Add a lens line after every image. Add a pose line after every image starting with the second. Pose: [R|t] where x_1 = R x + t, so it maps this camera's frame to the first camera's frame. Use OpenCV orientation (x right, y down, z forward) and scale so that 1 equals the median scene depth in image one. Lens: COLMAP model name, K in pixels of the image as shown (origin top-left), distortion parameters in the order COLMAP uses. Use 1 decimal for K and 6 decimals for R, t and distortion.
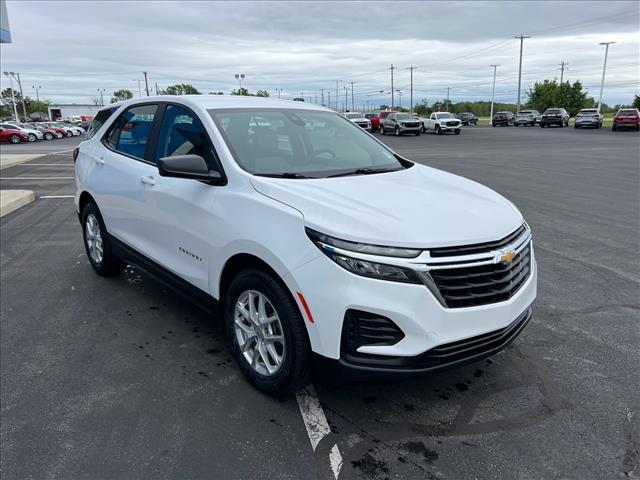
lens RADIAL K [[483.7, 0, 317.4], [0, 483.7, 233.3], [0, 0, 1]] dist [0.011544, 0.003316]
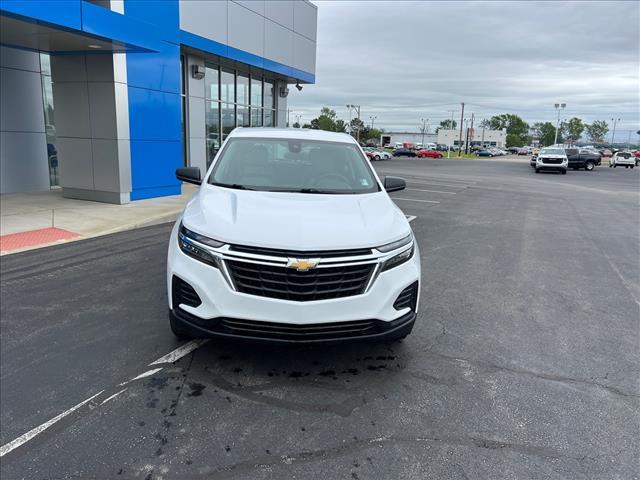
lens RADIAL K [[483.7, 0, 317.0], [0, 483.7, 245.6], [0, 0, 1]] dist [0.011544, 0.003316]
pose [[0.803898, 0.155611, -0.574050, 1.035288], [-0.174647, 0.984379, 0.022267, -0.029022], [0.568547, 0.082356, 0.818518, 0.048541]]
